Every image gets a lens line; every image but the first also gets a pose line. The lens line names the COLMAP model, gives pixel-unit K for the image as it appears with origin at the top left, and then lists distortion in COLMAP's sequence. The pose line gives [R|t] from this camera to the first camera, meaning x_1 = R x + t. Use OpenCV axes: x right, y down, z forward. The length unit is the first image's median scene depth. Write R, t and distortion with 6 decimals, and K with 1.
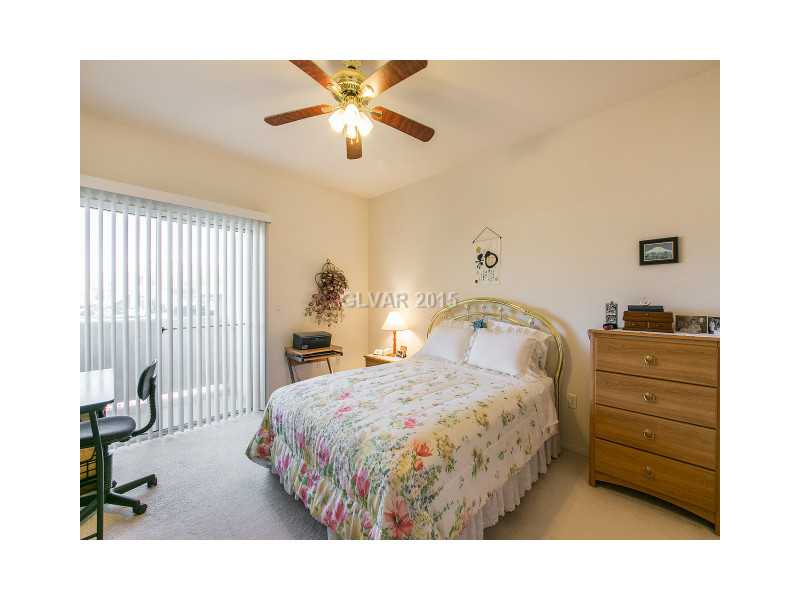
lens RADIAL K [[283.2, 0, 401.1], [0, 283.2, 298.9], [0, 0, 1]] dist [-0.000763, 0.000047]
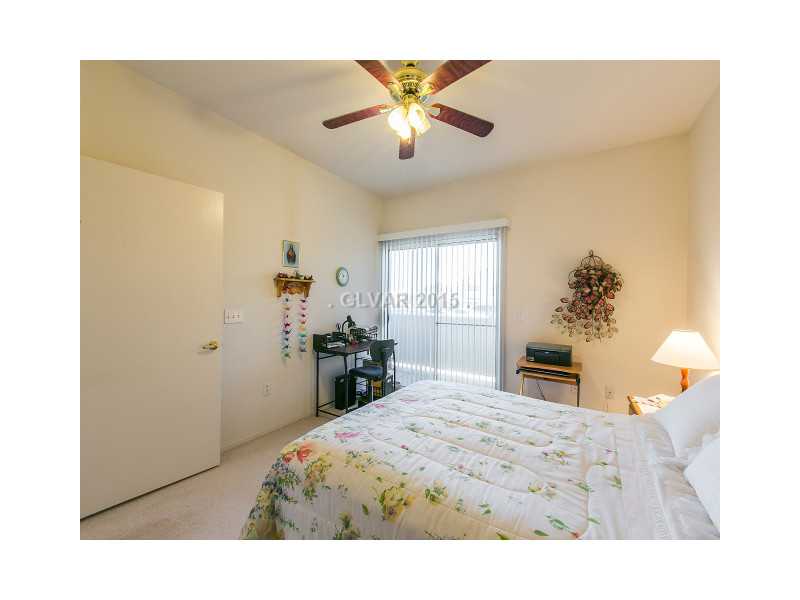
lens RADIAL K [[283.2, 0, 401.1], [0, 283.2, 298.9], [0, 0, 1]] dist [-0.000763, 0.000047]
pose [[0.204485, -0.002445, -0.978867, 0.671781], [-0.015967, 0.999855, -0.005833, -0.002641], [0.978739, 0.016823, 0.204417, 0.674647]]
